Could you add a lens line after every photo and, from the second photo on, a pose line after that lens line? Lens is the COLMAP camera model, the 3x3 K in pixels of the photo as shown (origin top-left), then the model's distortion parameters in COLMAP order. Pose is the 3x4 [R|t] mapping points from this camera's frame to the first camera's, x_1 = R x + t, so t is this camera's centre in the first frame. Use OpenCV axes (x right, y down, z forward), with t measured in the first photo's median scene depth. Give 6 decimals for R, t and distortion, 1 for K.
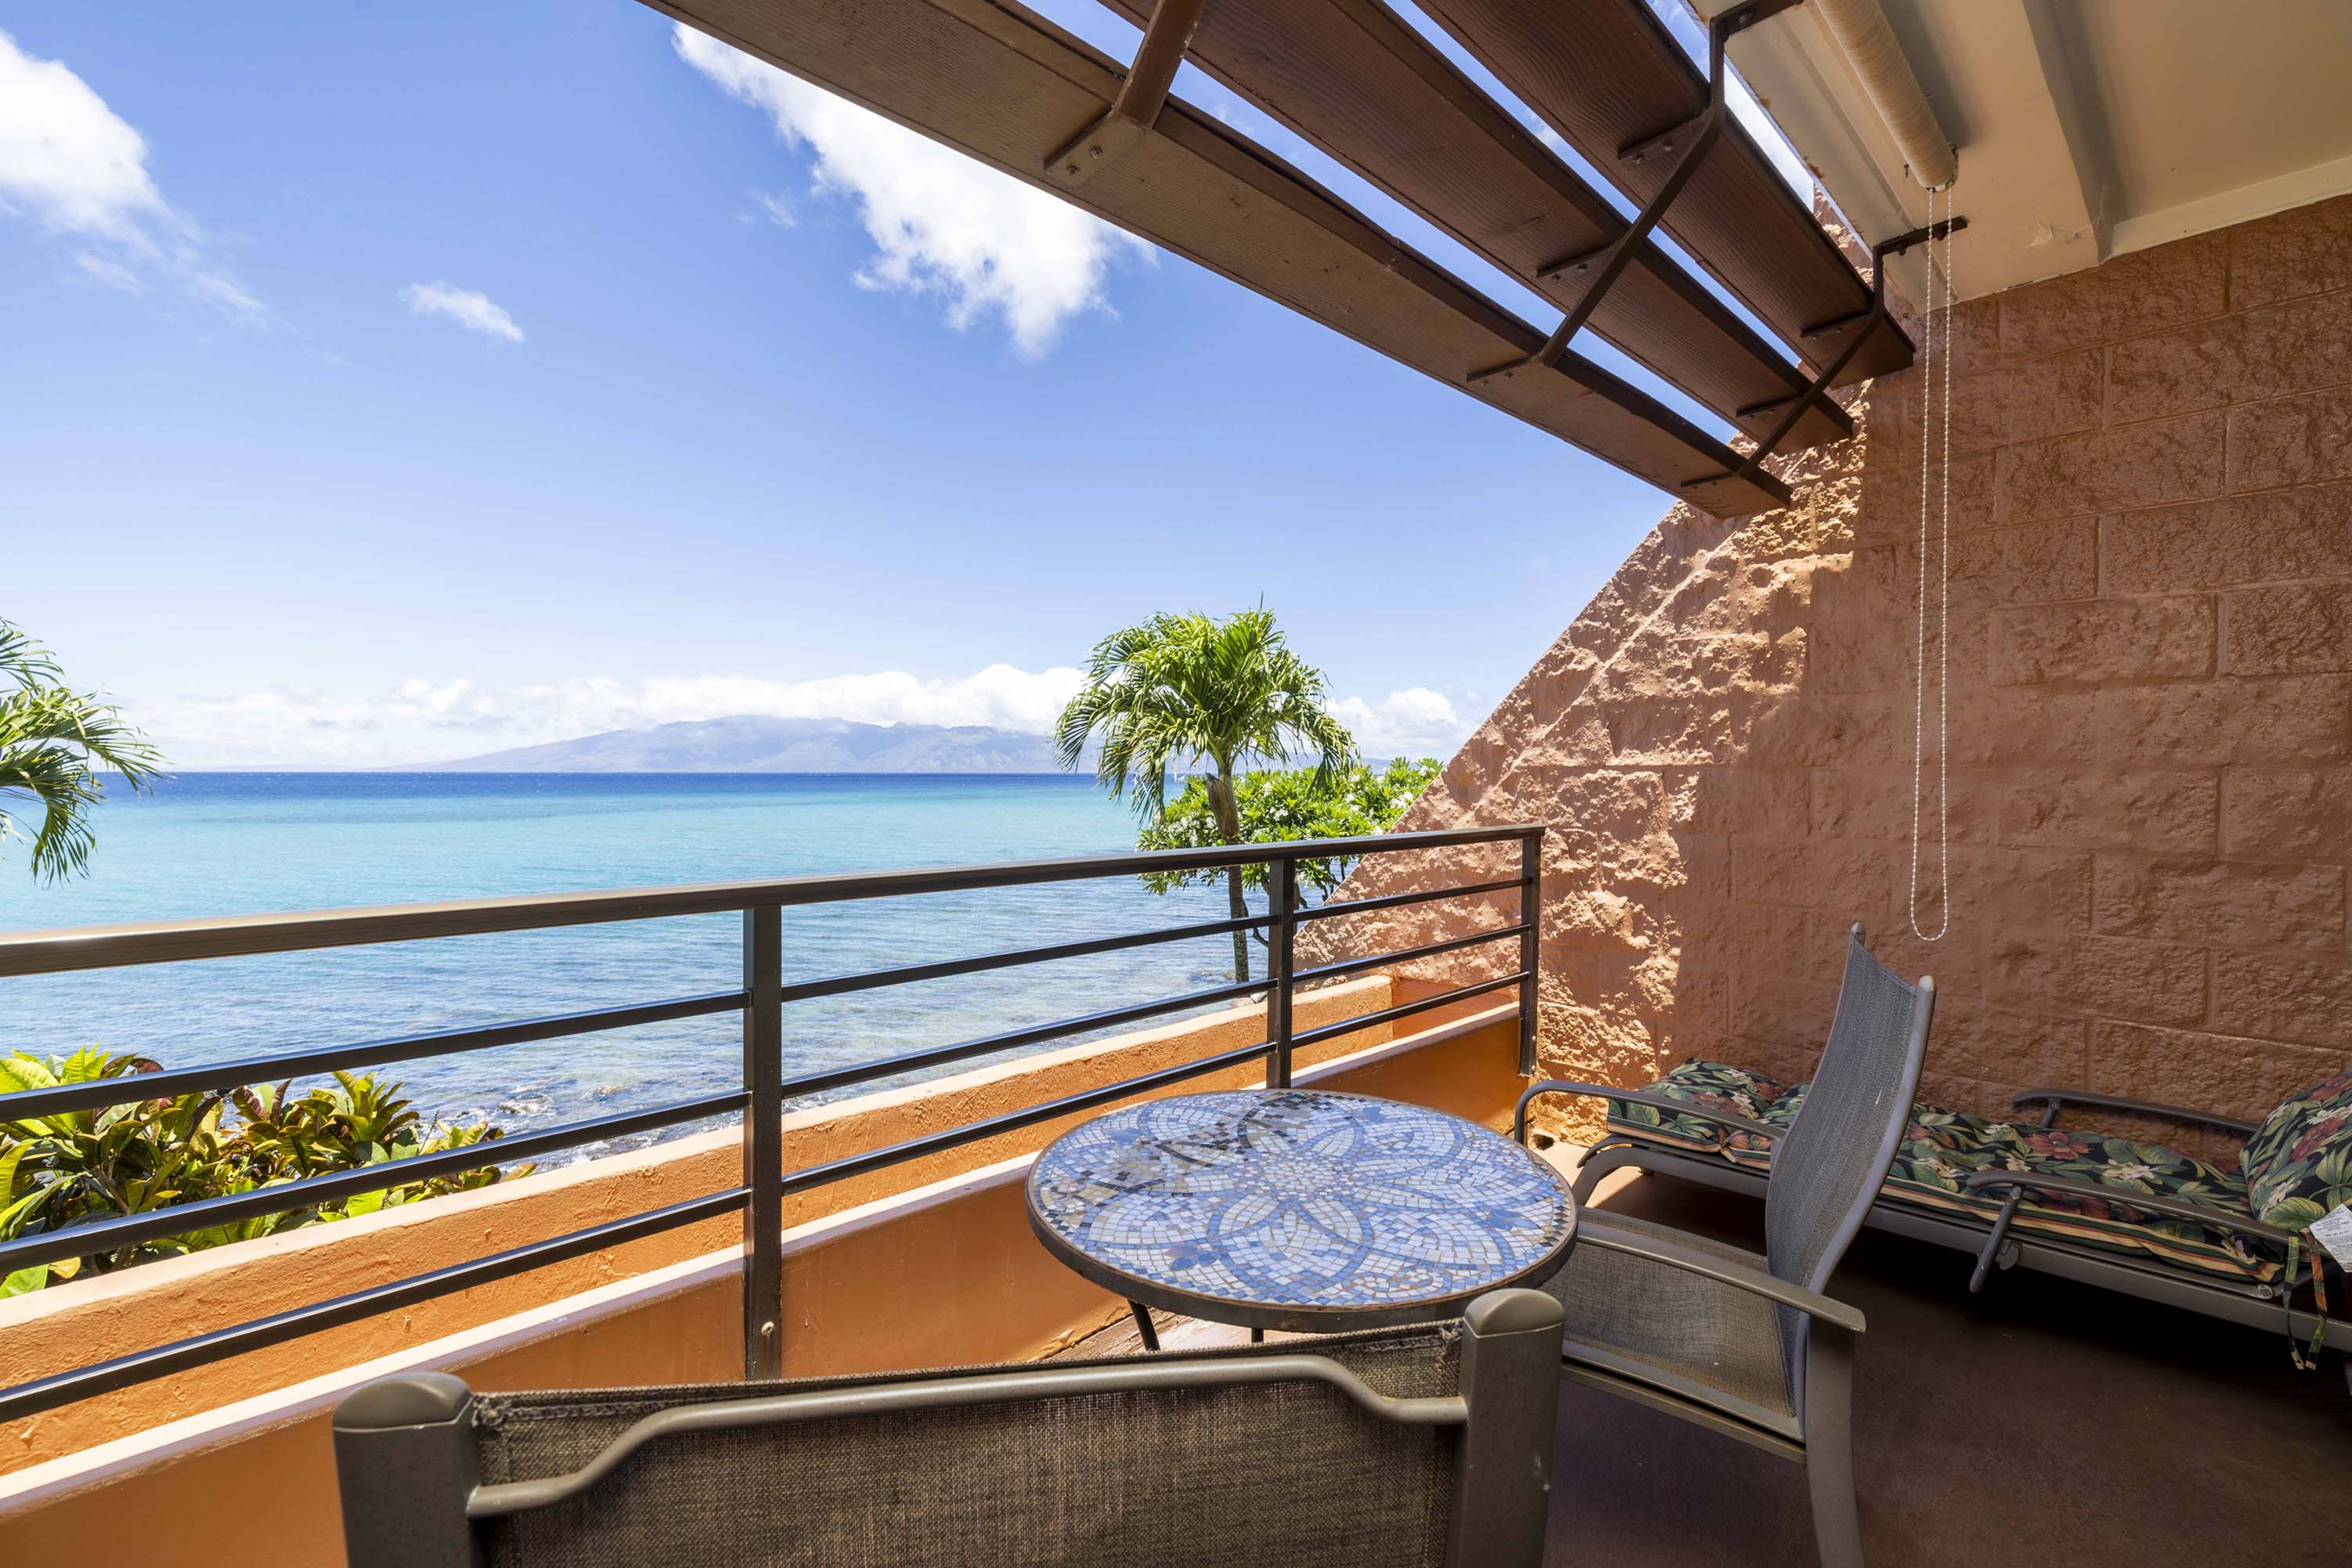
lens RADIAL K [[1003.4, 0, 1157.7], [0, 1003.4, 791.2], [0, 0, 1]] dist [-0.002138, 0.001185]
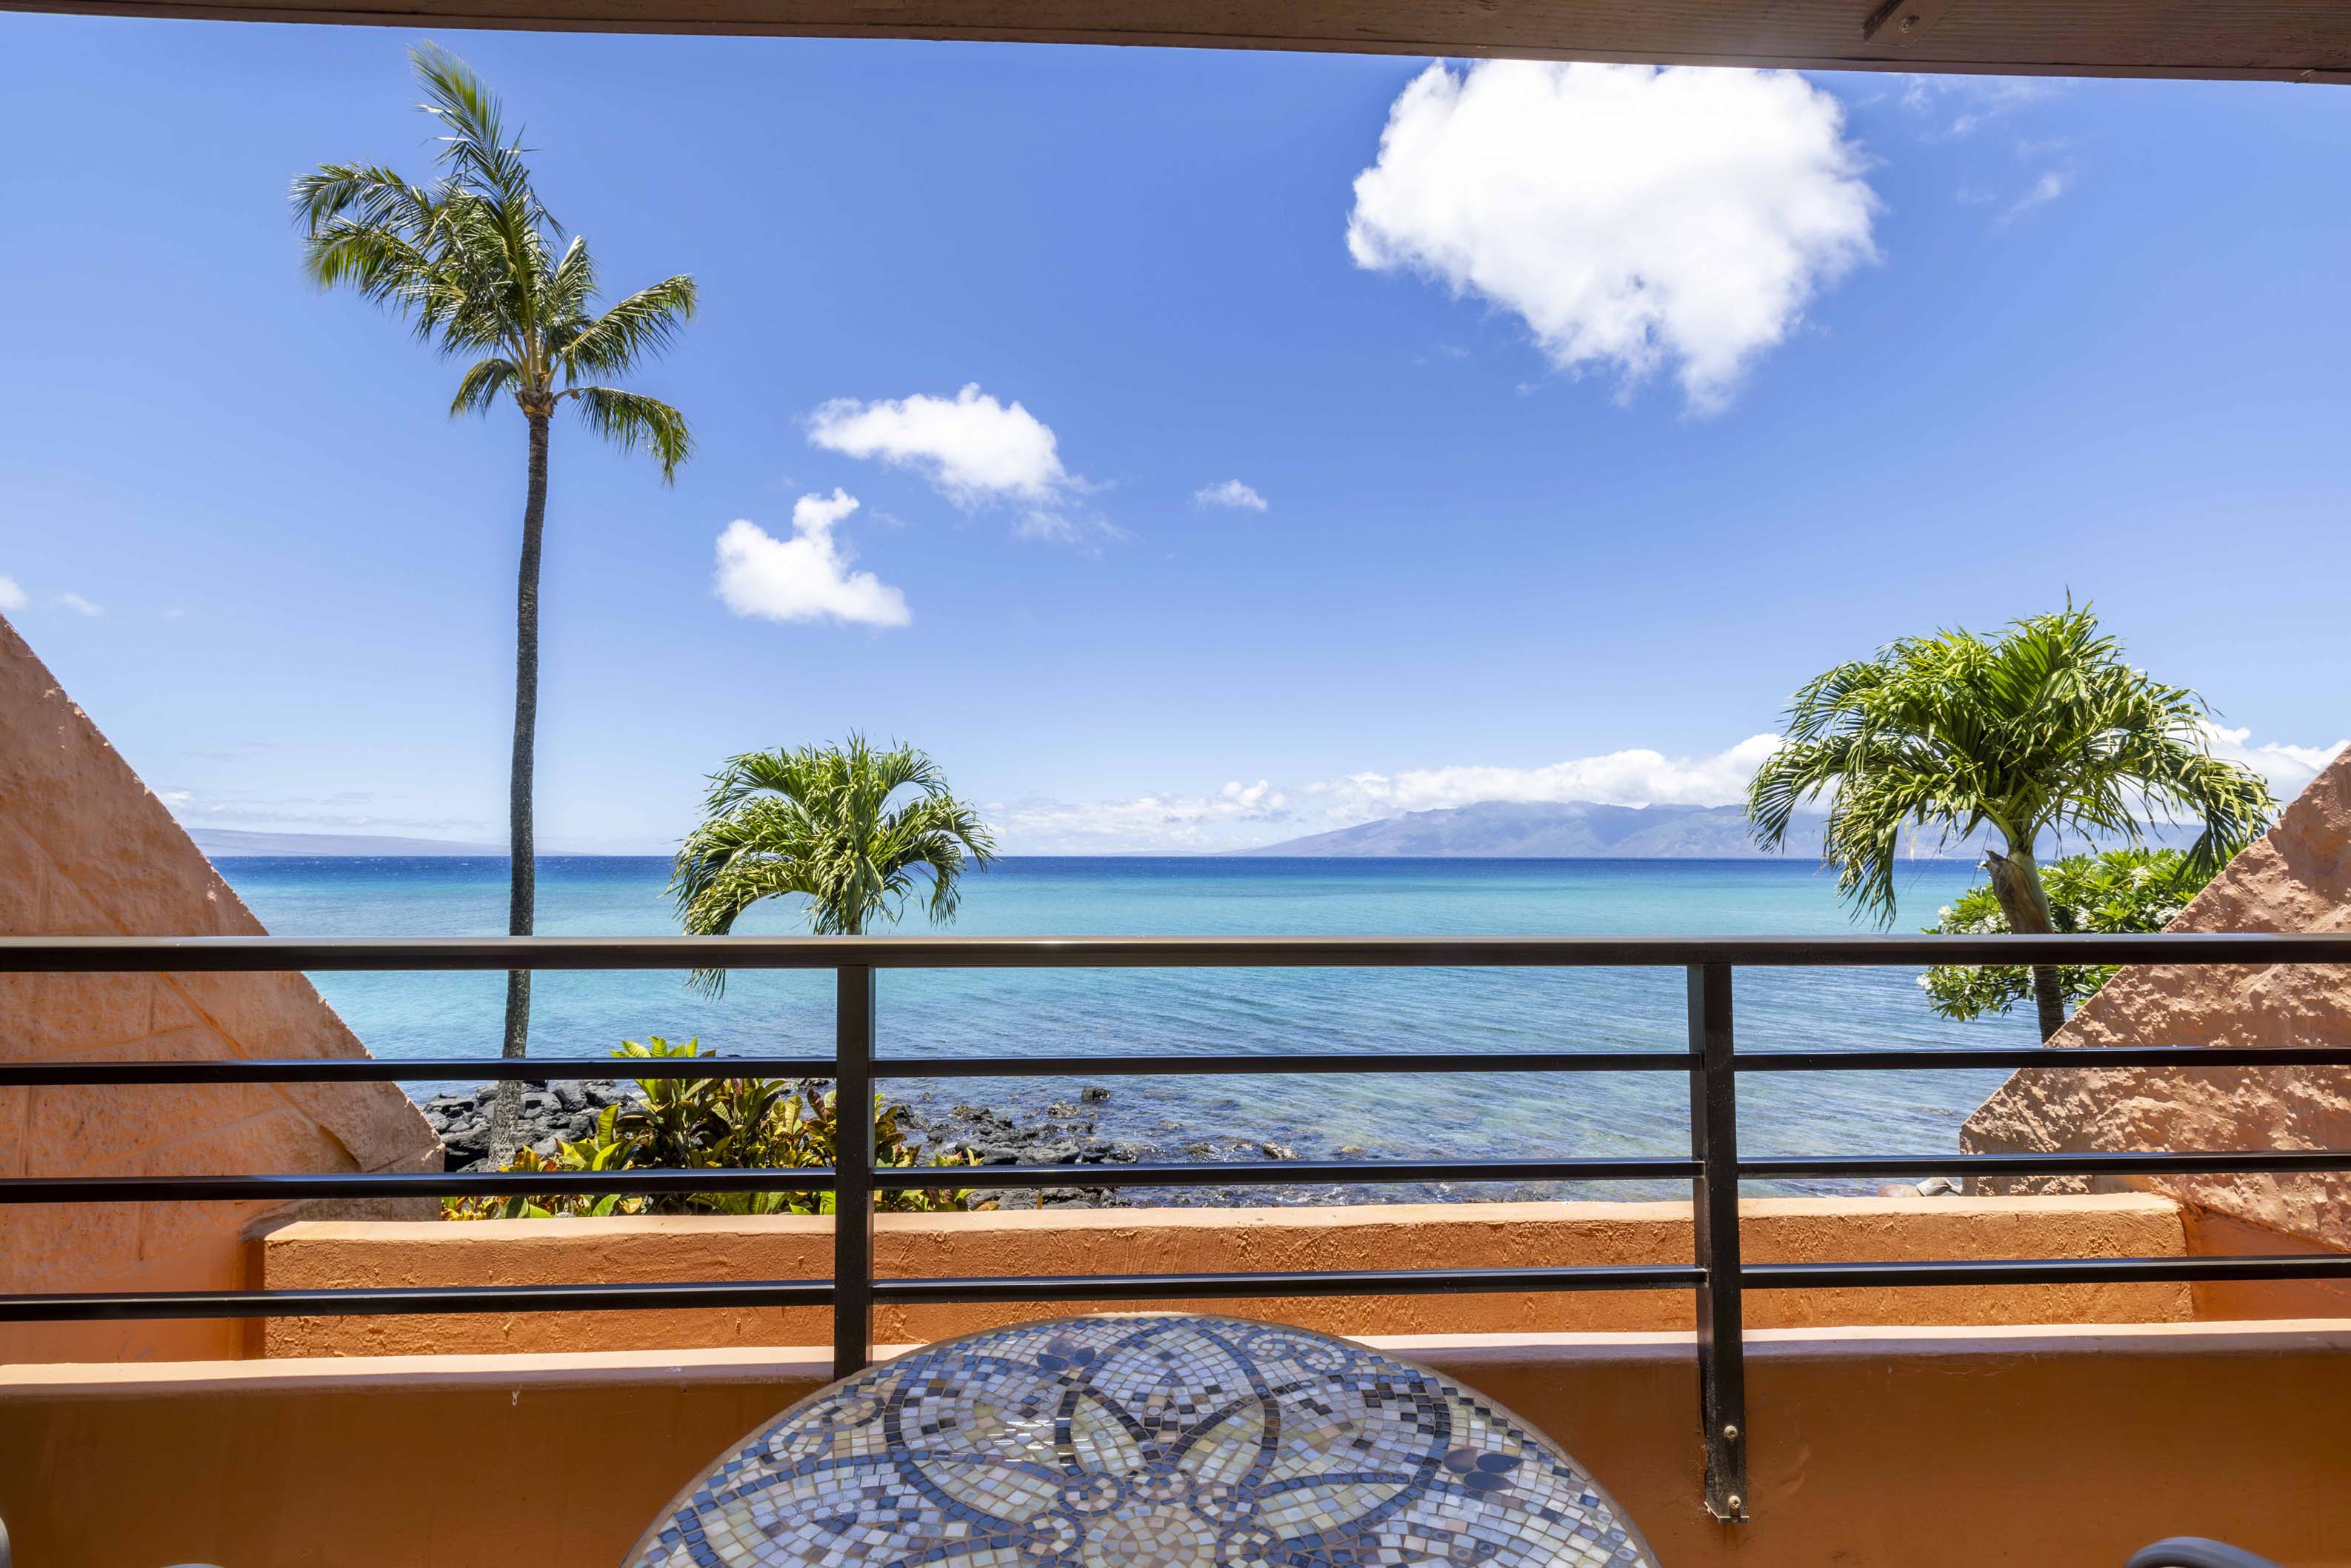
lens RADIAL K [[1003.0, 0, 1167.5], [0, 1003.0, 792.7], [0, 0, 1]] dist [-0.002138, 0.001185]
pose [[0.761983, -0.042070, -0.646229, 0.173062], [-0.011737, 0.996827, -0.078733, 0.009922], [0.647490, 0.067578, 0.759072, 0.198297]]
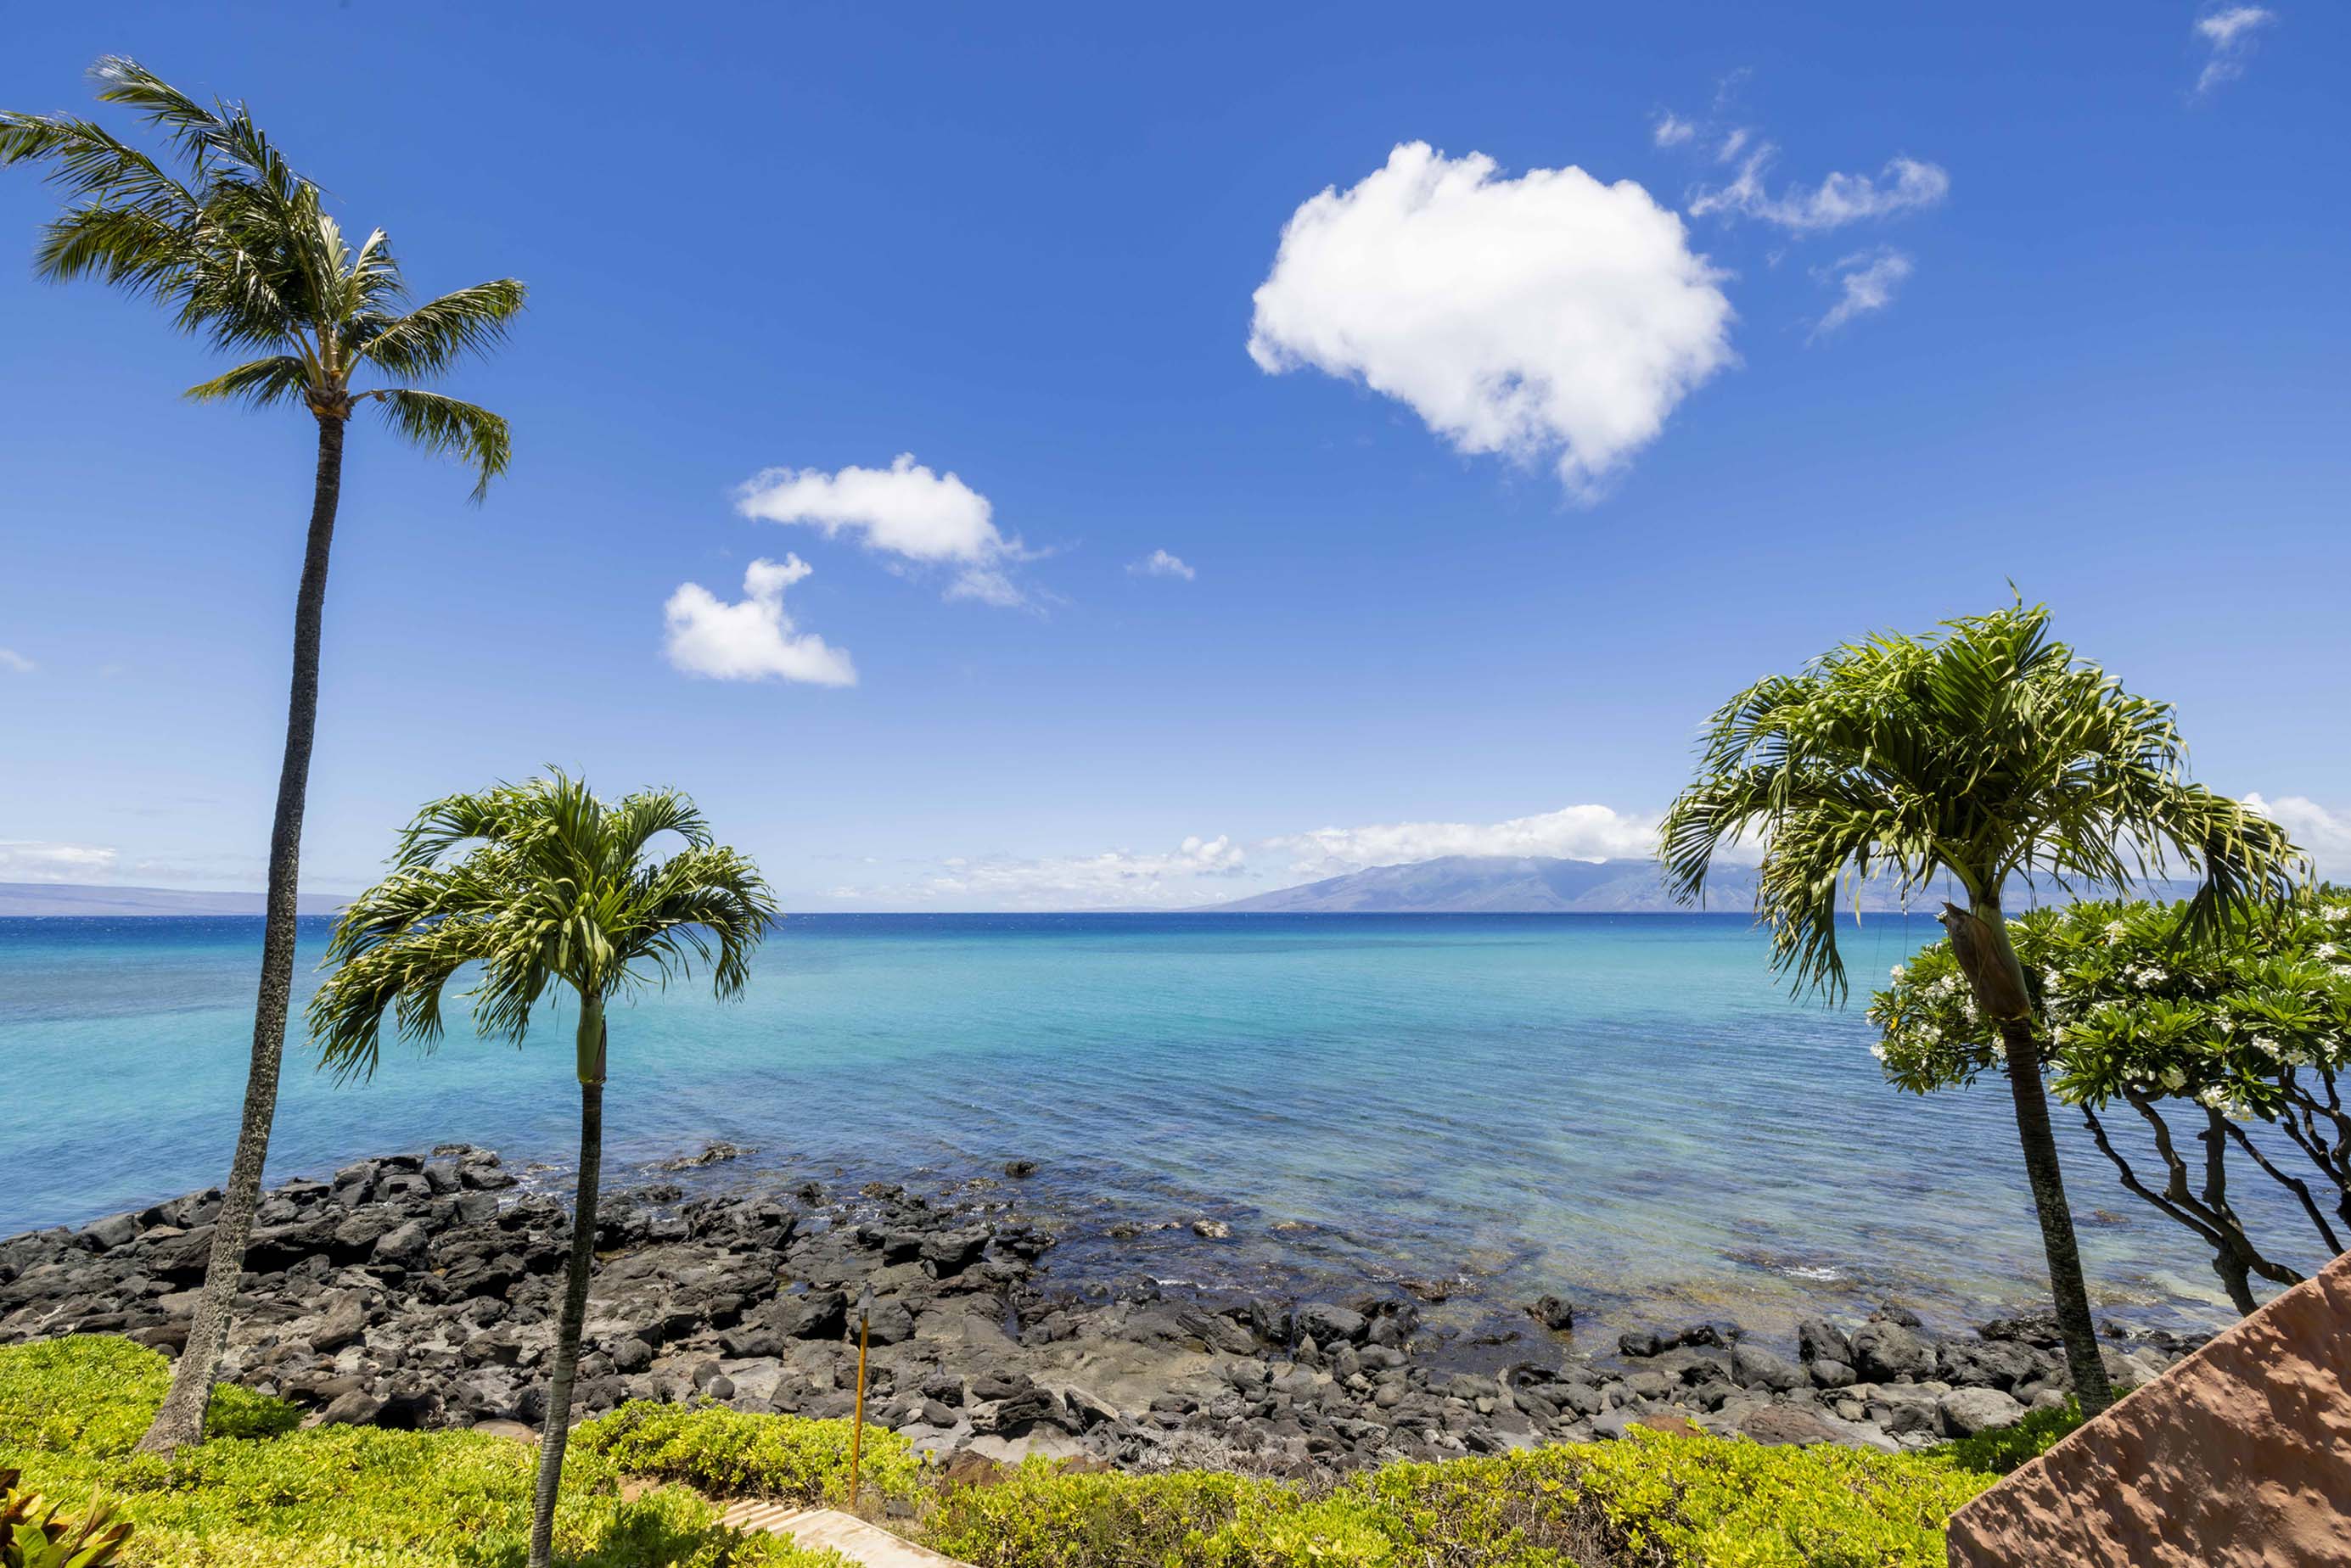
lens RADIAL K [[1002.9, 0, 1162.0], [0, 1002.9, 787.3], [0, 0, 1]] dist [-0.002138, 0.001185]
pose [[0.781821, -0.081317, -0.618178, 0.153163], [-0.007630, 0.990137, -0.139895, 0.000270], [0.623457, 0.114090, 0.773489, 0.684013]]
